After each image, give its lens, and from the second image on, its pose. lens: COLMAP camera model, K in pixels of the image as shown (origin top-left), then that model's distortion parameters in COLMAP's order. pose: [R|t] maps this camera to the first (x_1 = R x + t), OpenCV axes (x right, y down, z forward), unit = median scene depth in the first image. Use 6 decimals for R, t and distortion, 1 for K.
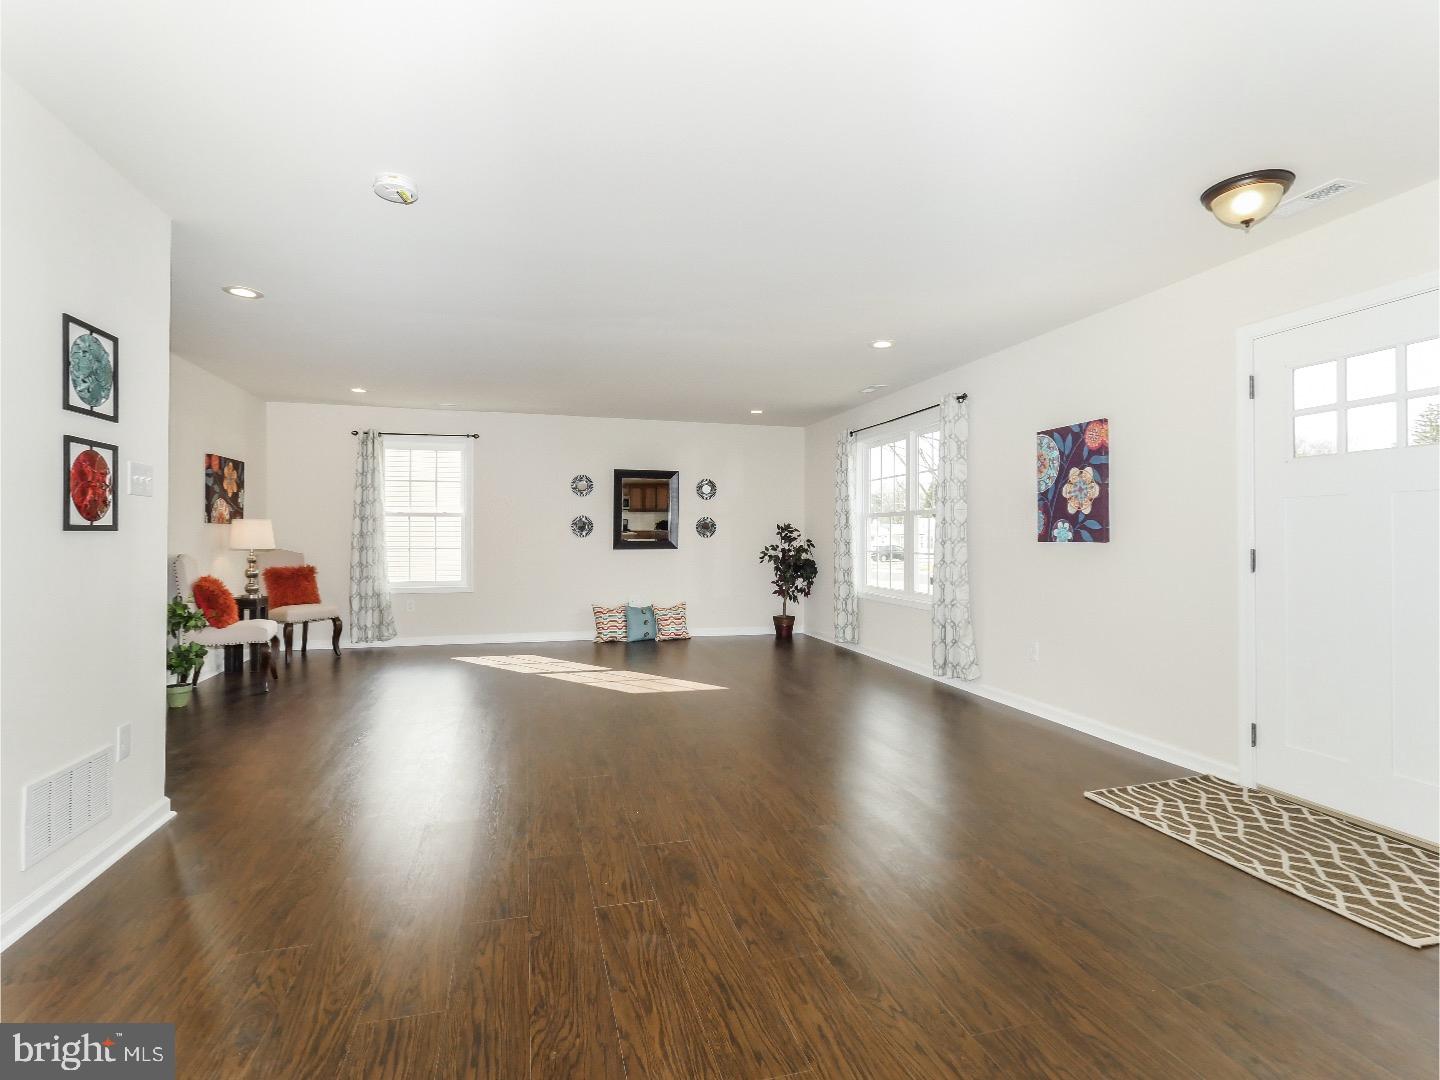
lens RADIAL K [[720.4, 0, 725.1], [0, 720.4, 526.9], [0, 0, 1]] dist [0.001457, -0.000619]
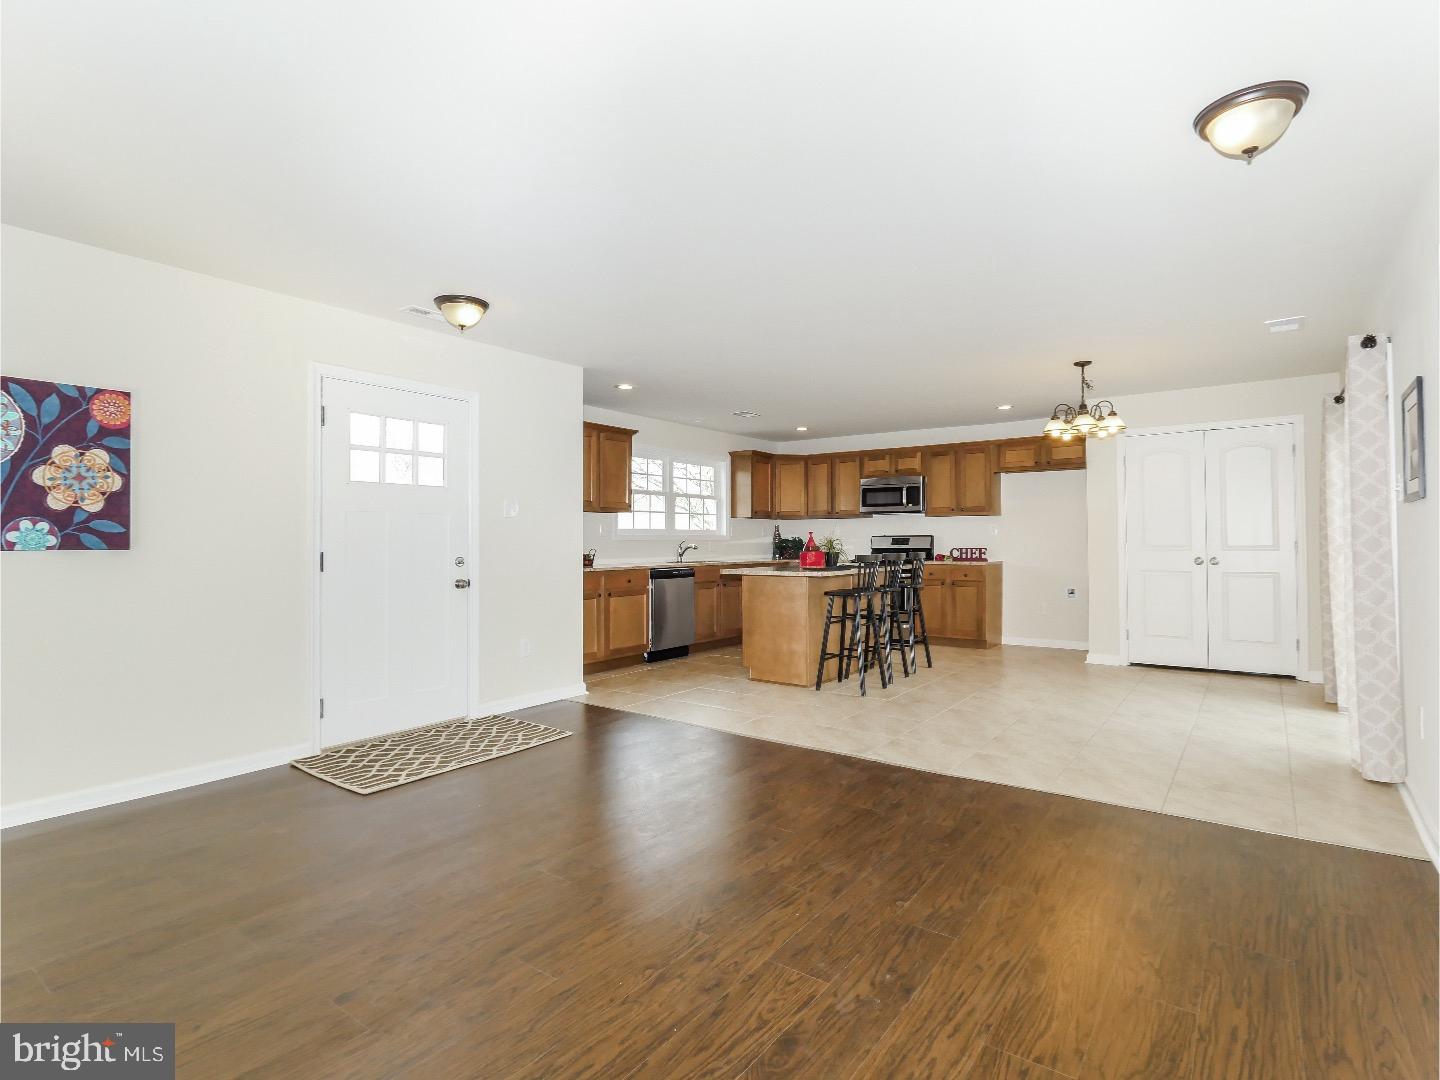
lens RADIAL K [[728.4, 0, 722.7], [0, 728.4, 526.4], [0, 0, 1]] dist [-0.004580, 0.000926]
pose [[-0.619638, 0.016670, 0.784711, -0.339615], [-0.006975, 0.999618, -0.026742, 0.008754], [-0.784857, -0.022044, -0.619285, 0.667501]]
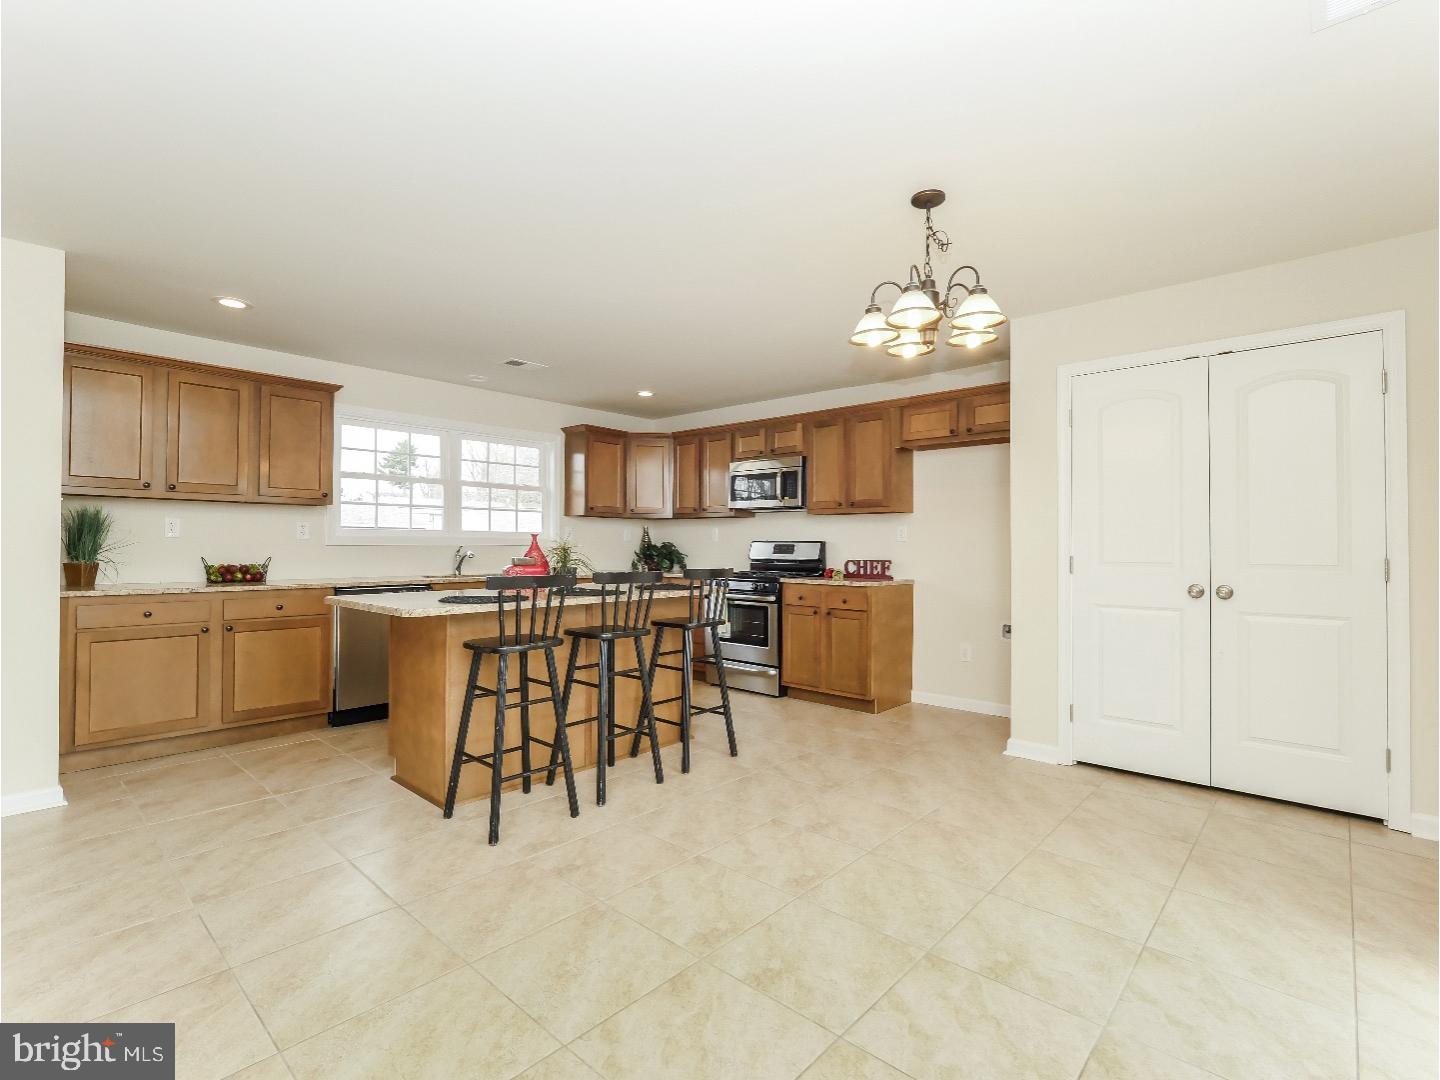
lens RADIAL K [[684.7, 0, 720.0], [0, 684.7, 540.0], [0, 0, 1]] dist [-0.010297, -0.000058]
pose [[-0.536736, 0.001829, 0.843748, -0.198585], [-0.015932, 0.999797, -0.012302, -0.002277], [-0.843600, -0.020046, -0.536599, 0.100689]]
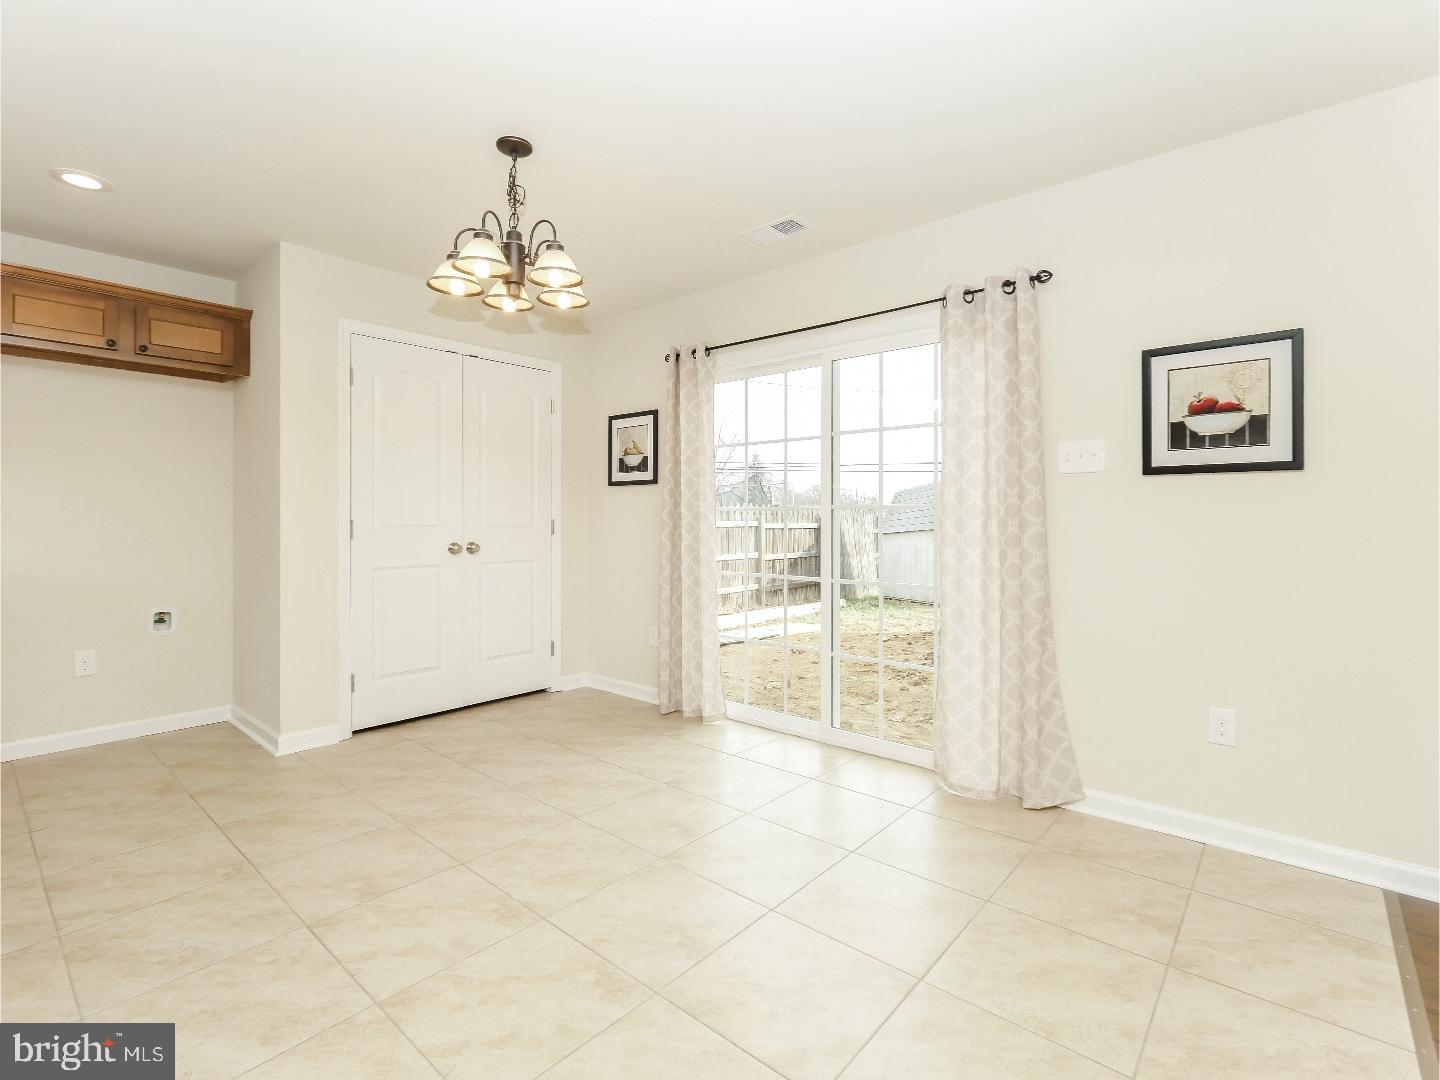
lens RADIAL K [[685.5, 0, 723.4], [0, 685.5, 515.5], [0, 0, 1]] dist [-0.009887, 0.000706]
pose [[-0.826838, -0.008470, -0.562376, 0.206915], [0.001812, 0.999841, -0.017723, 0.006432], [0.562437, -0.015672, -0.826692, 0.173250]]
